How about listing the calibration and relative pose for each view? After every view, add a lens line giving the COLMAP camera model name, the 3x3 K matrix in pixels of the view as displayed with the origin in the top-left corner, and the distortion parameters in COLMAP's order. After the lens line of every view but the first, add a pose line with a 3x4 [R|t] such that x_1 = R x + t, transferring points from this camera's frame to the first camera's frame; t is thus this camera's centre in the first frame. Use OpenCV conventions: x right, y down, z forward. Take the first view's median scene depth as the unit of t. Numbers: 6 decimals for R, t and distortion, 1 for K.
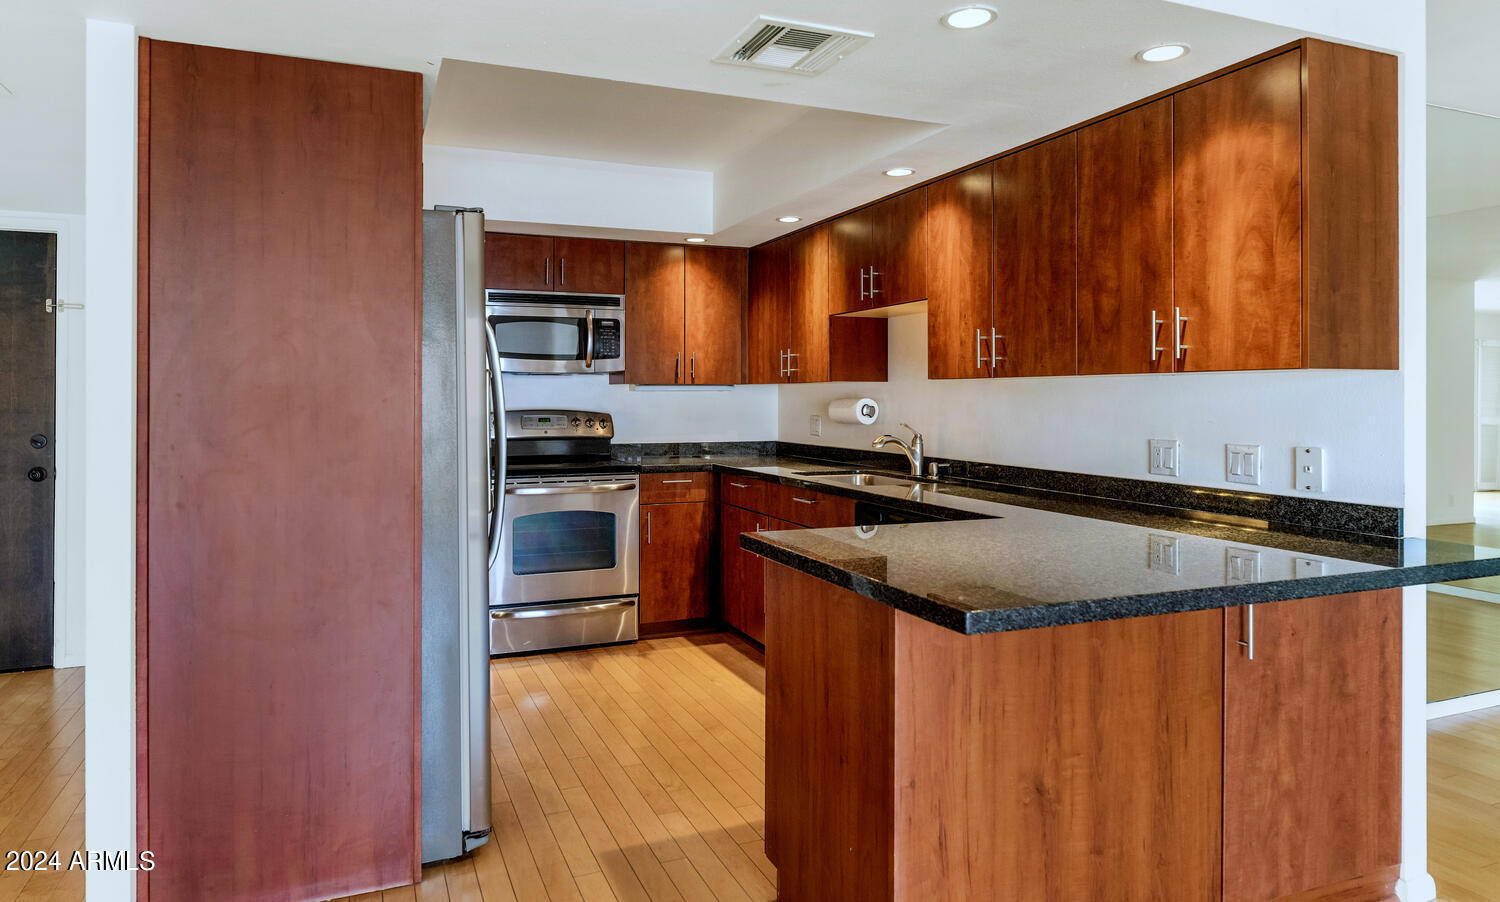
lens RADIAL K [[952.3, 0, 737.9], [0, 952.3, 397.9], [0, 0, 1]] dist [-0.000750, 0.001102]
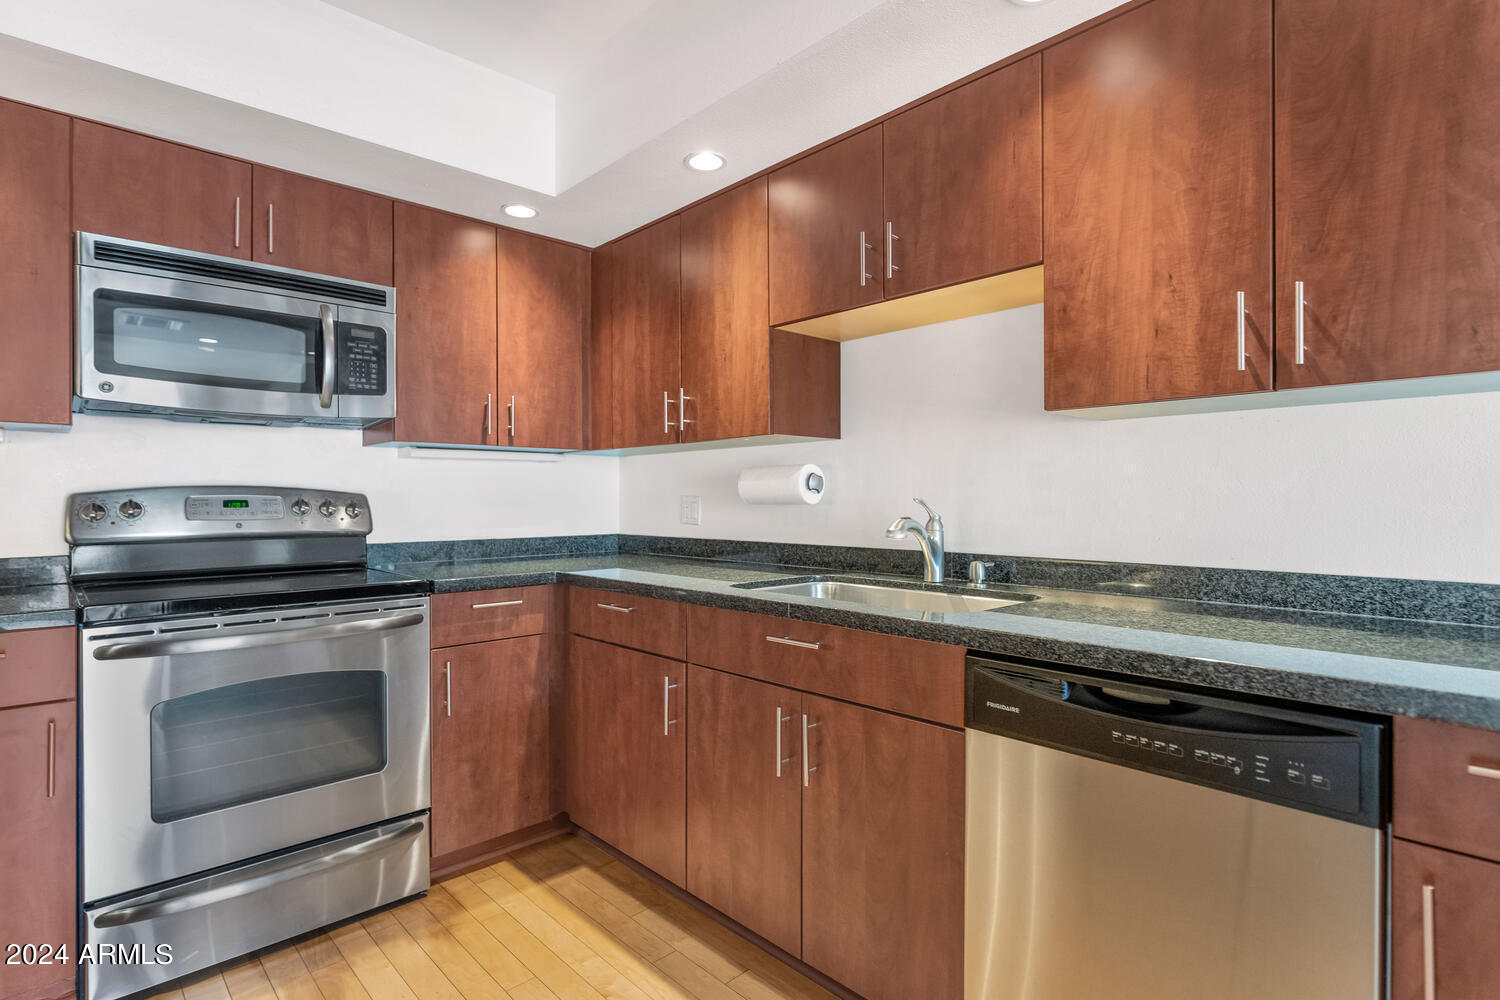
lens RADIAL K [[757.5, 0, 751.8], [0, 757.5, 501.2], [0, 0, 1]] dist [-0.003721, 0.000130]
pose [[0.933099, -0.005722, 0.359574, -0.084563], [0.005000, 0.999983, 0.002938, 0.022982], [-0.359584, -0.000944, 0.933112, 0.501160]]
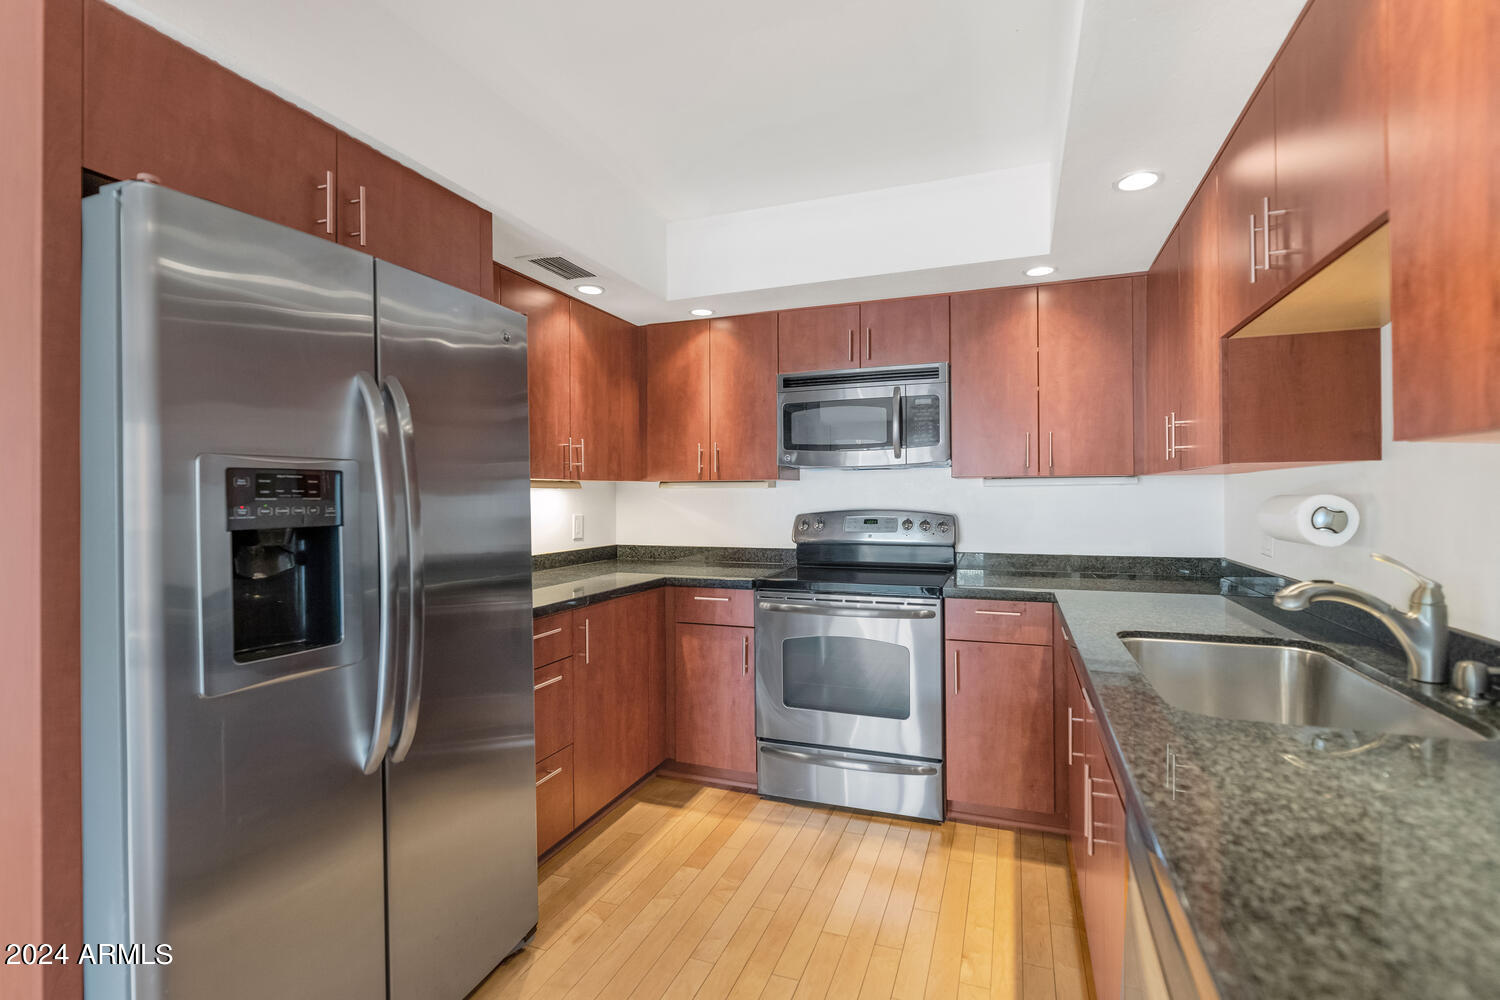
lens RADIAL K [[681.1, 0, 756.4], [0, 681.1, 491.0], [0, 0, 1]] dist [-0.016099, -0.000702]
pose [[0.729773, -0.008290, -0.683639, 0.149981], [0.005311, 0.999965, -0.006456, -0.000823], [0.683669, 0.001080, 0.729791, 0.504047]]
